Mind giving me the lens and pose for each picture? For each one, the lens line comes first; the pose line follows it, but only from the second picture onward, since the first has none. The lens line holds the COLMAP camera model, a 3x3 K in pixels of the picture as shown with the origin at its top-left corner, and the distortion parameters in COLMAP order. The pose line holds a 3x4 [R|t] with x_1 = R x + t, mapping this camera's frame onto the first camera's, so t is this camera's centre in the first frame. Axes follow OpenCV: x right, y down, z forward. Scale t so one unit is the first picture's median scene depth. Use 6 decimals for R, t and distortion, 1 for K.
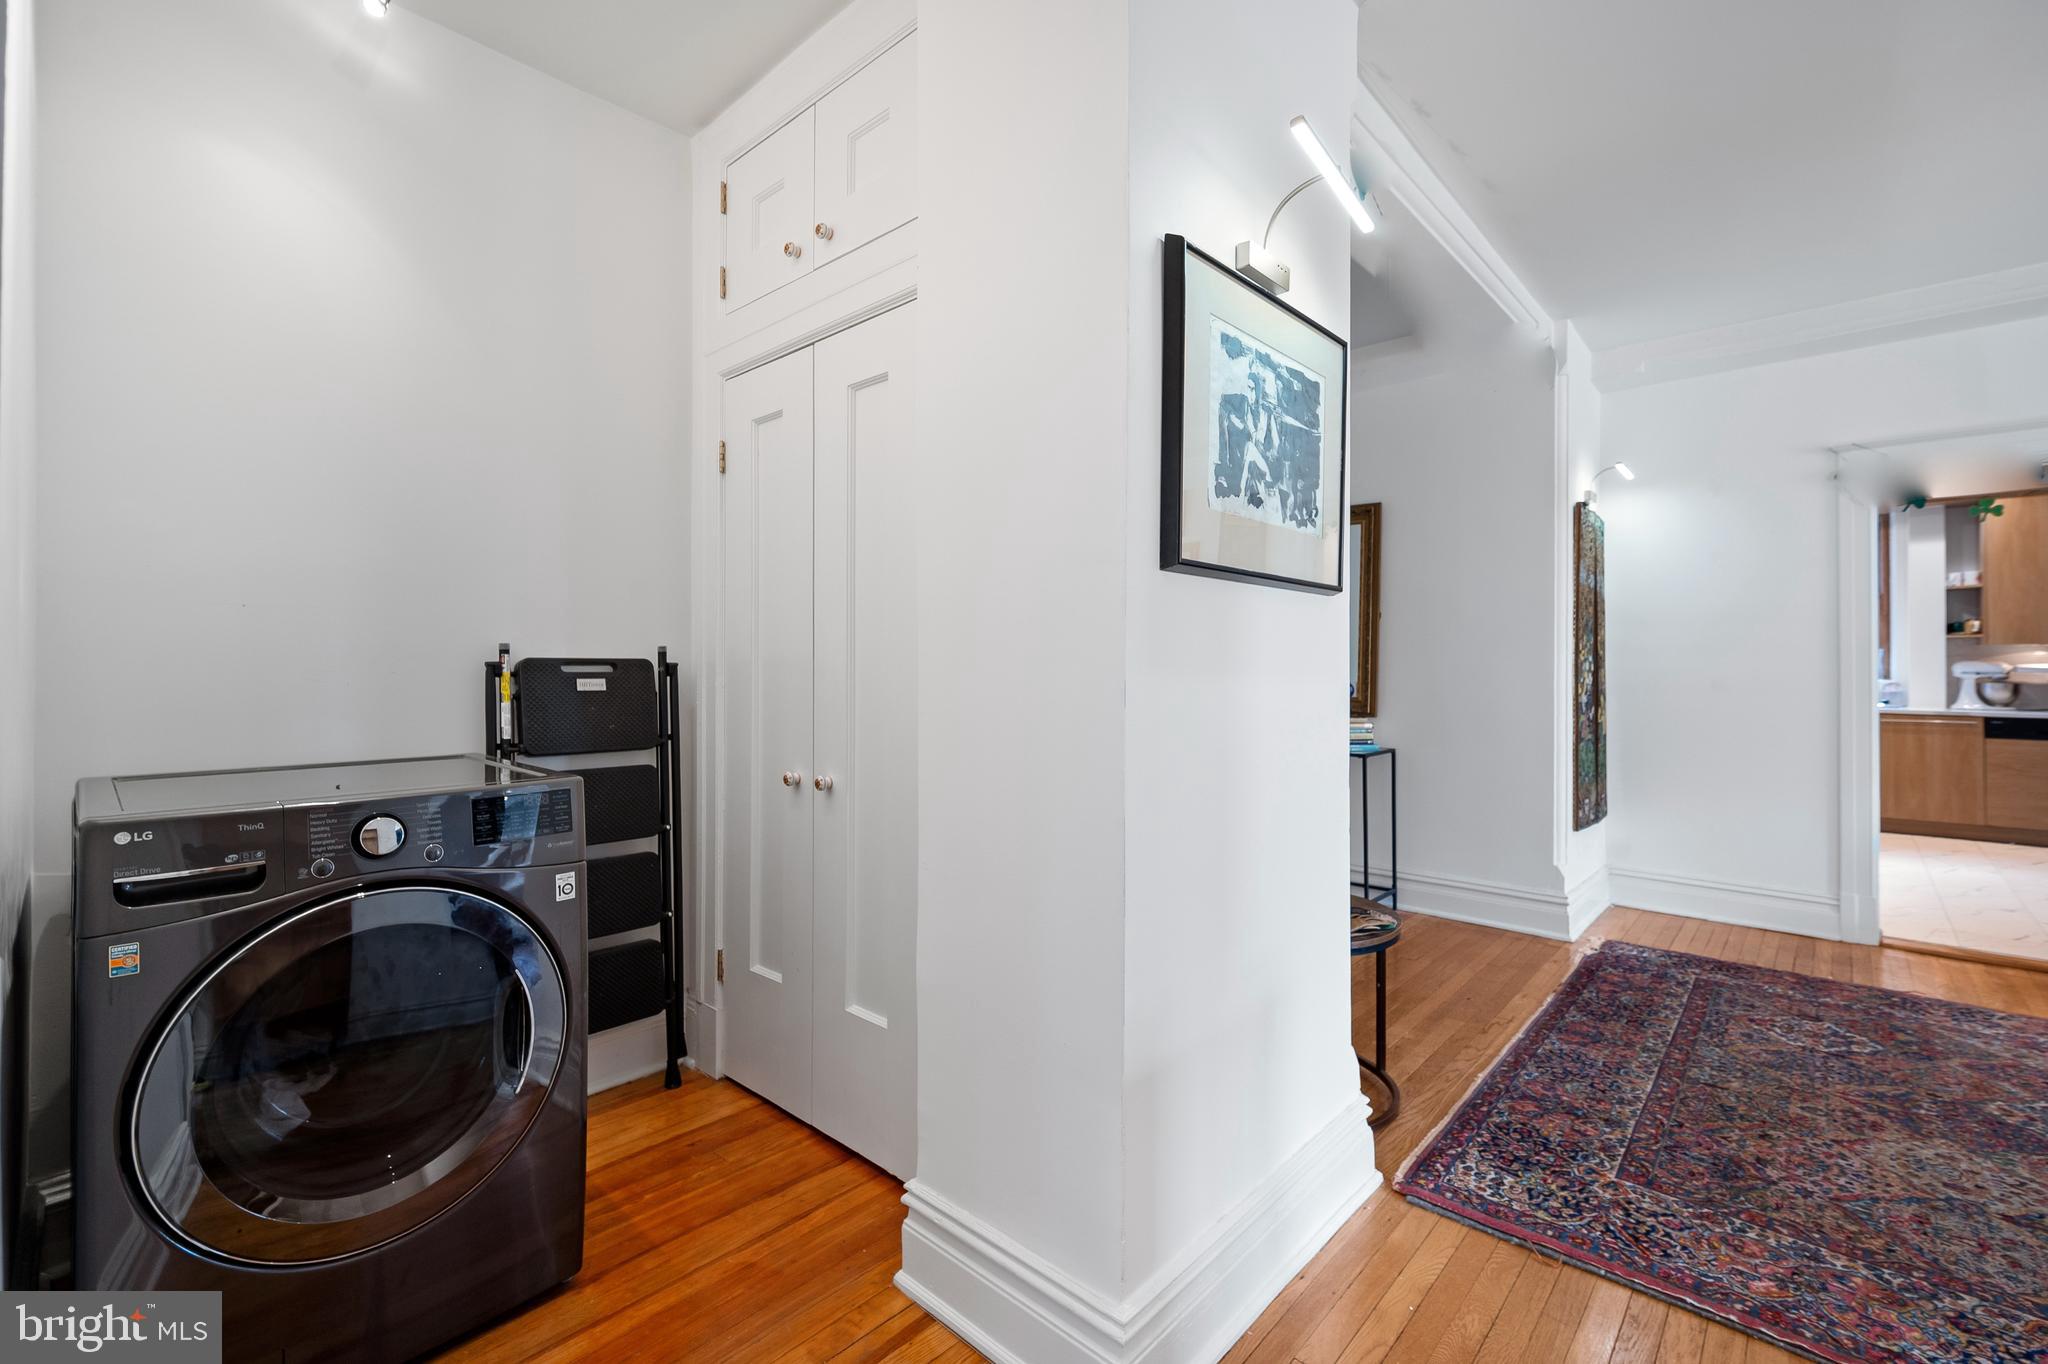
lens RADIAL K [[889.1, 0, 1023.8], [0, 889.1, 657.3], [0, 0, 1]] dist [-0.001141, -0.000337]
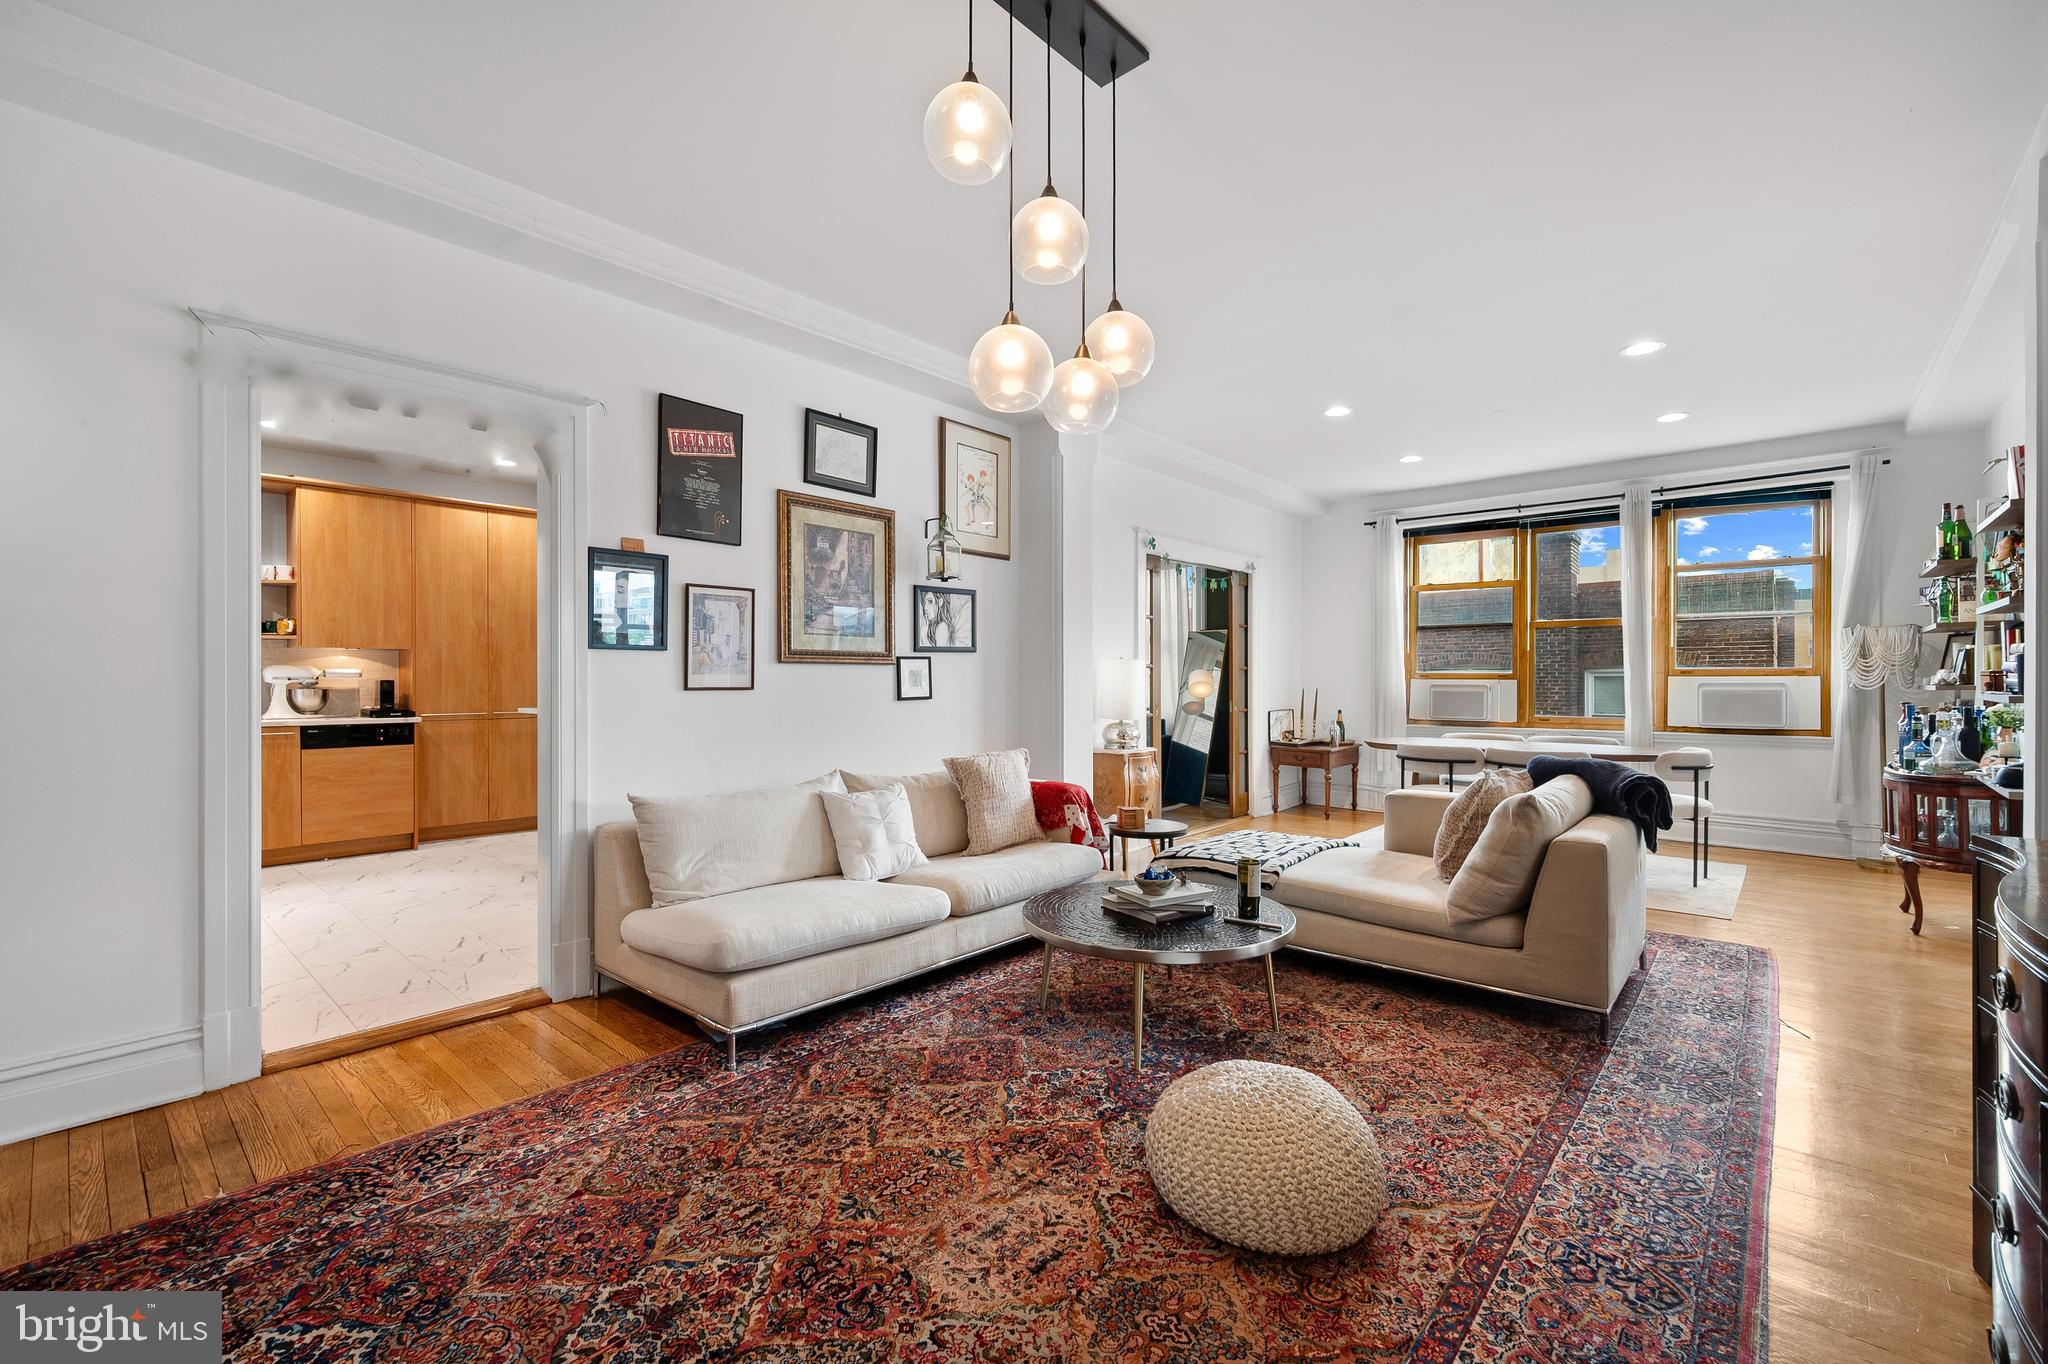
lens RADIAL K [[862.0, 0, 1018.5], [0, 862.0, 683.6], [0, 0, 1]] dist [-0.000294, 0.000015]
pose [[-0.011367, -0.006337, 0.999915, 0.292753], [-0.009871, 0.999932, 0.006225, 0.016273], [-0.999887, -0.009799, -0.011429, 0.419120]]
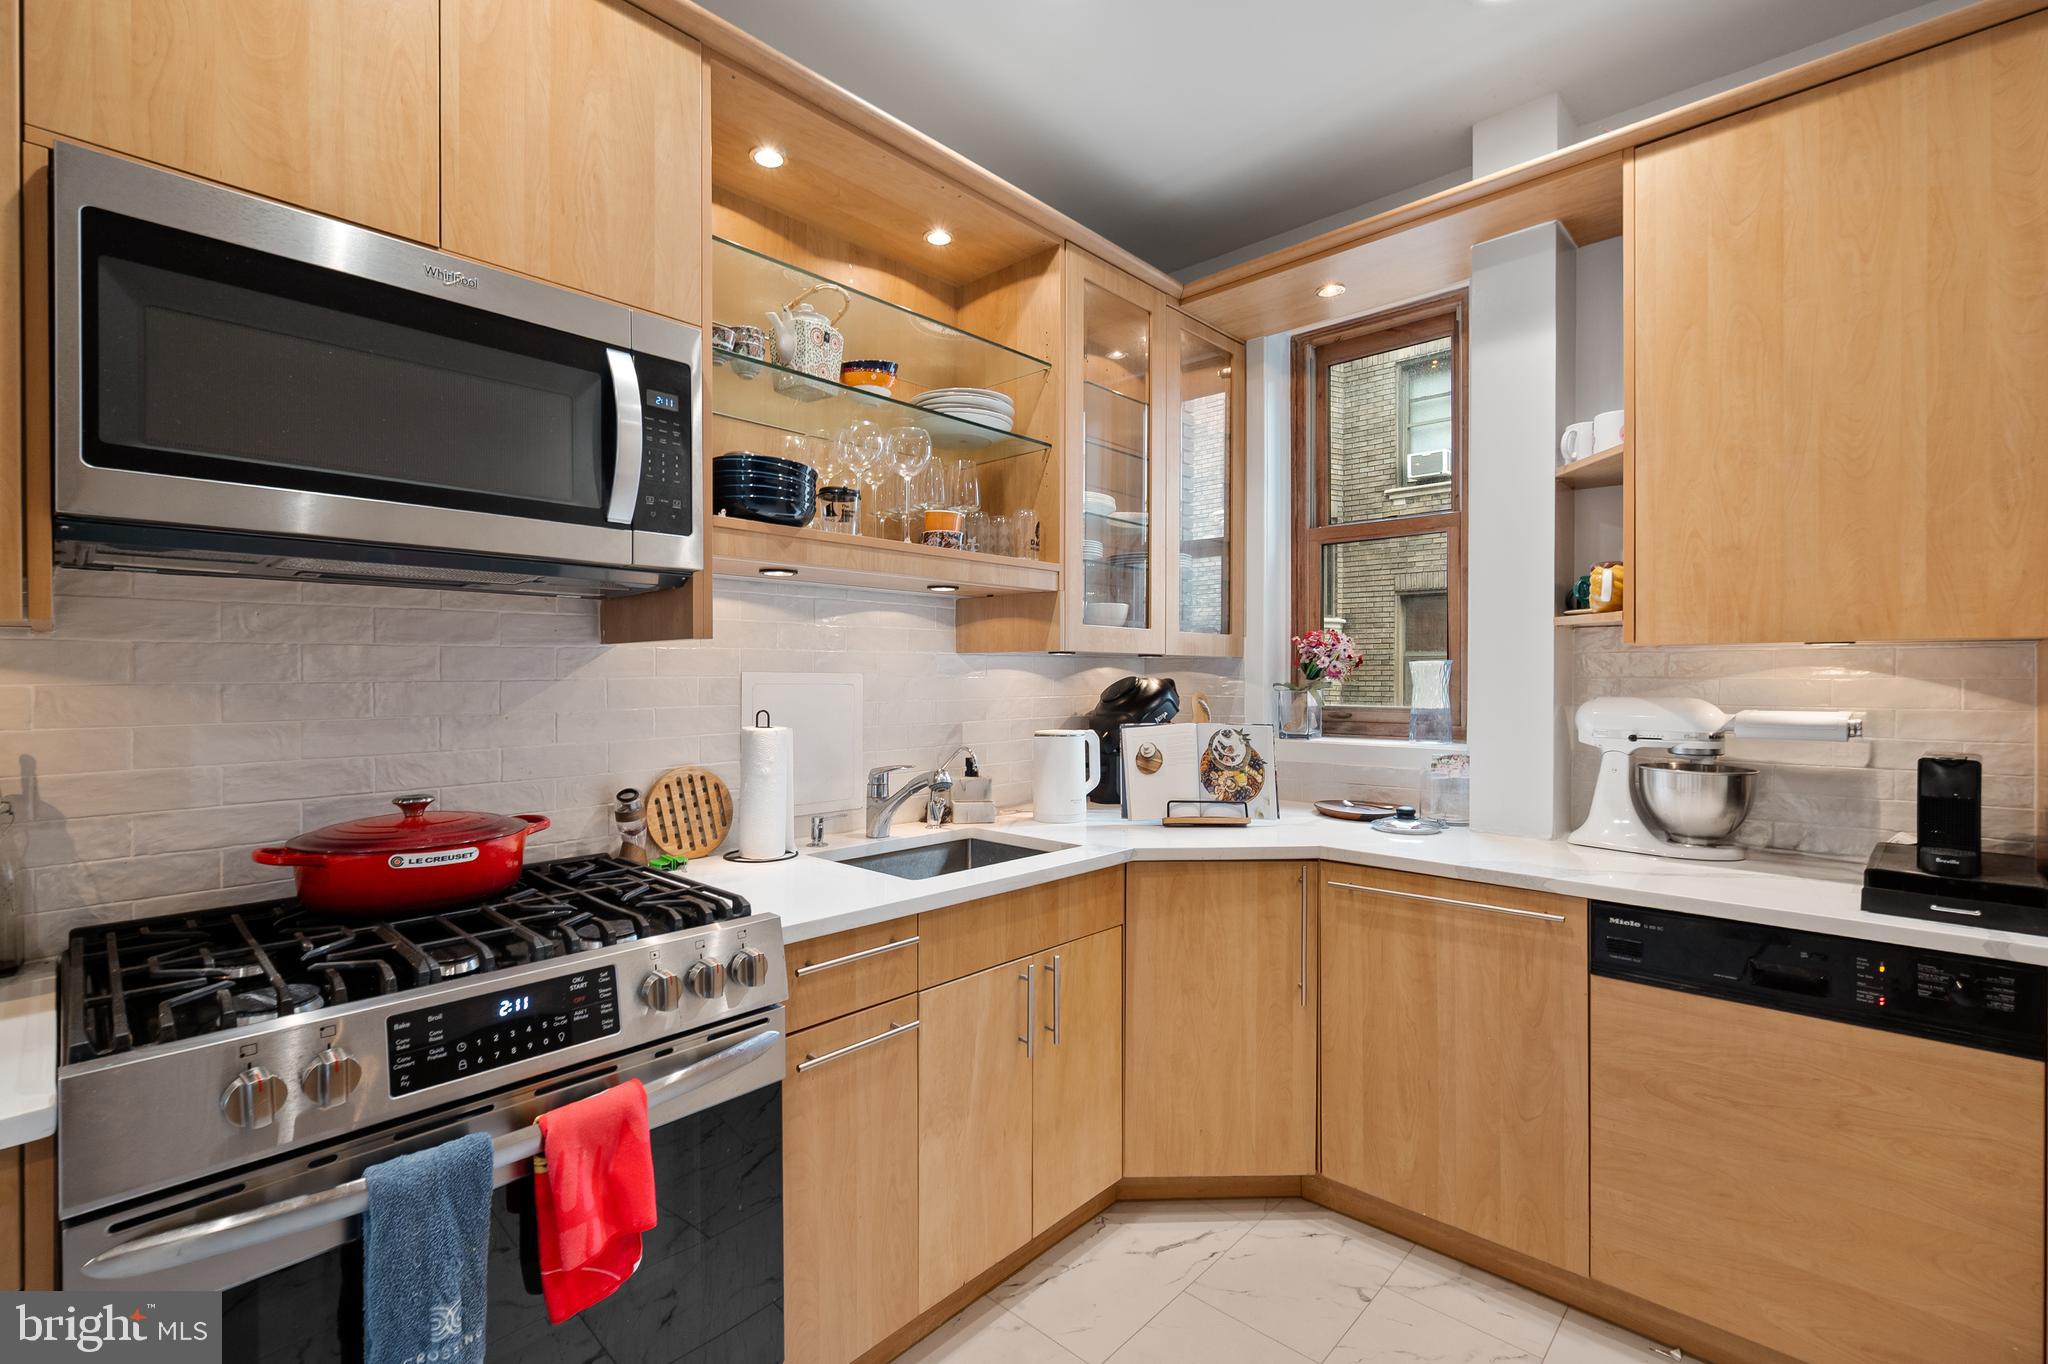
lens RADIAL K [[901.4, 0, 1024.0], [0, 901.4, 682.0], [0, 0, 1]] dist [0.000934, -0.000495]
pose [[0.999966, -0.005021, -0.006589, 1.364665], [0.005151, 0.999791, 0.019809, -0.014111], [0.006488, -0.019842, 0.999782, 1.074667]]
